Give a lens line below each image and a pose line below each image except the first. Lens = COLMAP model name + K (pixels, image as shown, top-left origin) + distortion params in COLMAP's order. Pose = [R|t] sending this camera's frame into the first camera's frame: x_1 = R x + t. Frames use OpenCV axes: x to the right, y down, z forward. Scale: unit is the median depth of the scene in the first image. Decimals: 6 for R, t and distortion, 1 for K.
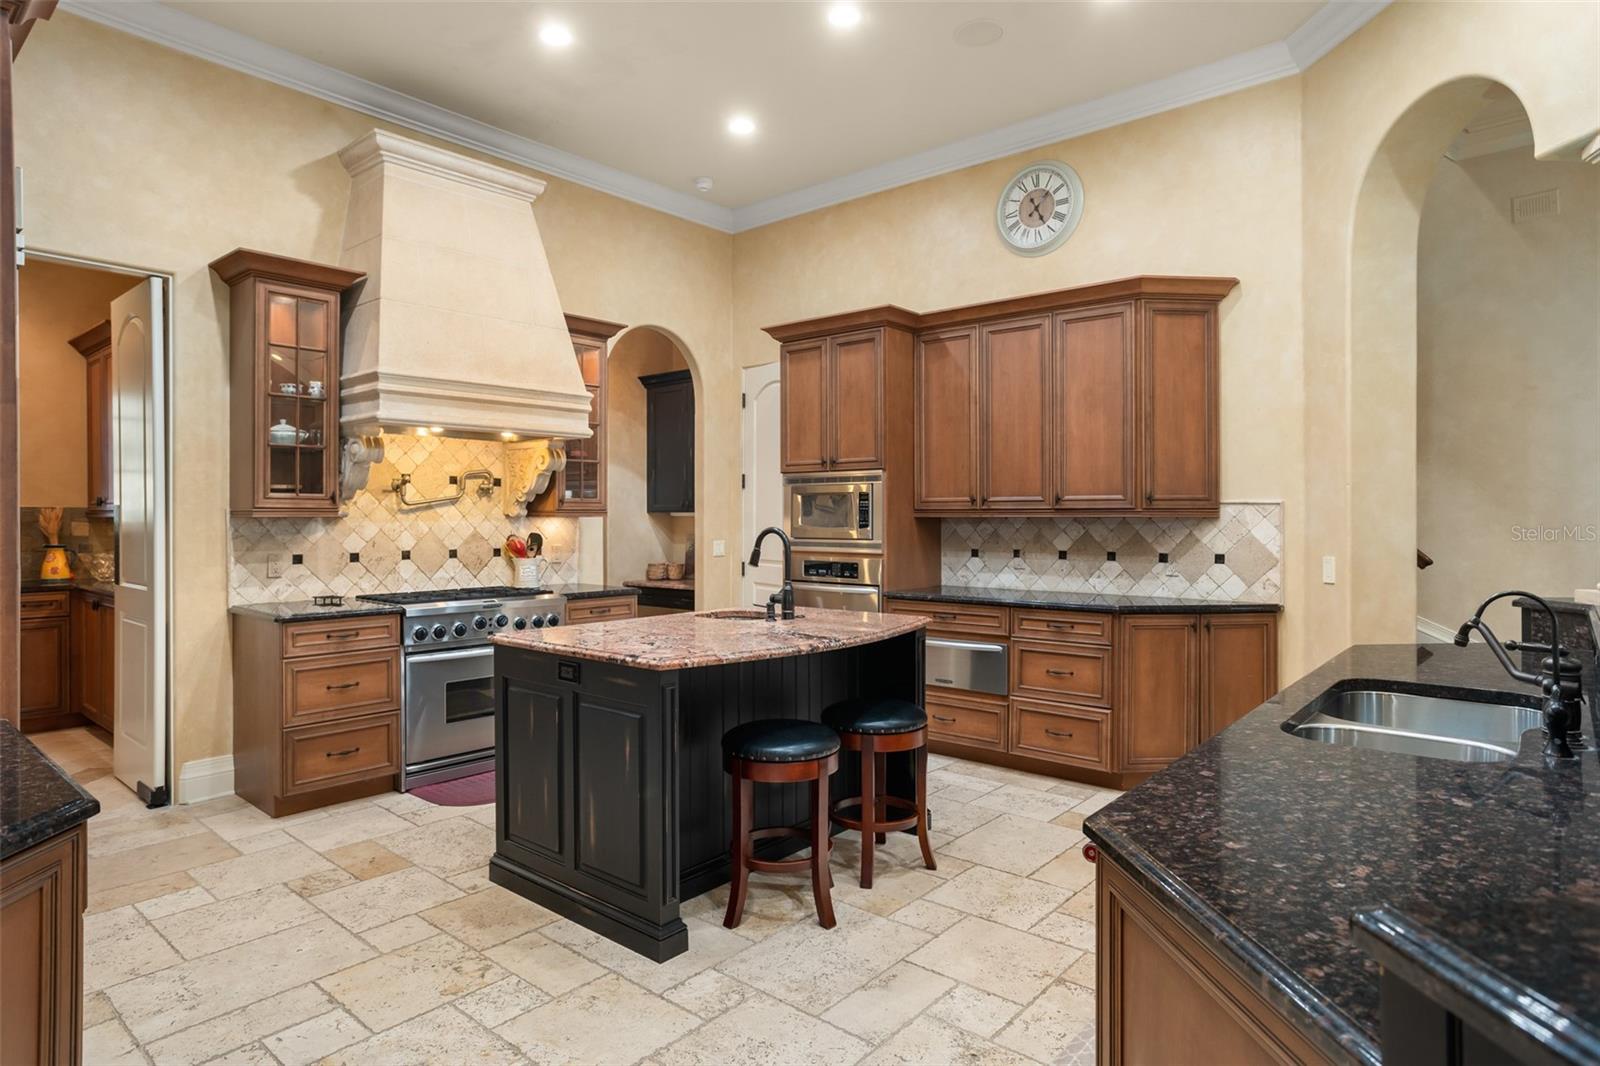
lens RADIAL K [[896.2, 0, 813.1], [0, 896.2, 519.1], [0, 0, 1]] dist [-0.033767, 0.003833]
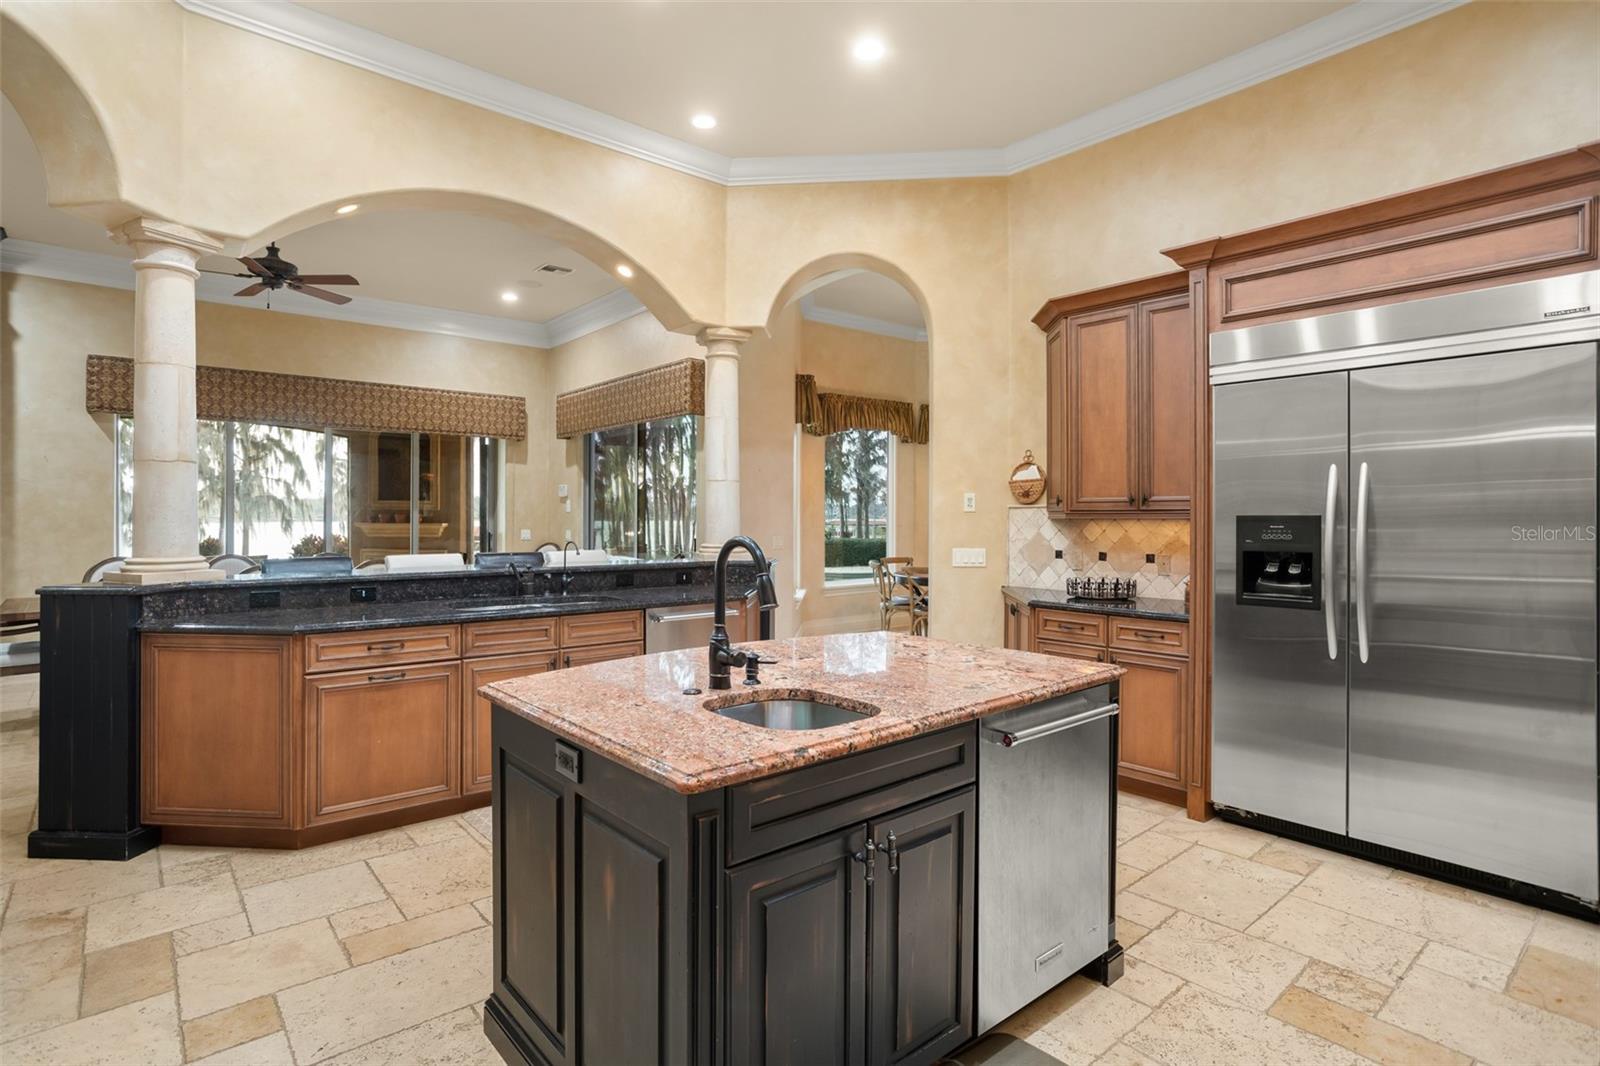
lens RADIAL K [[805.2, 0, 767.6], [0, 805.2, 512.8], [0, 0, 1]] dist [-0.033423, 0.005846]
pose [[-0.979020, -0.001789, 0.203756, -0.131054], [-0.001711, 0.999998, 0.000560, -0.005331], [-0.203757, 0.000200, -0.979022, 1.180175]]
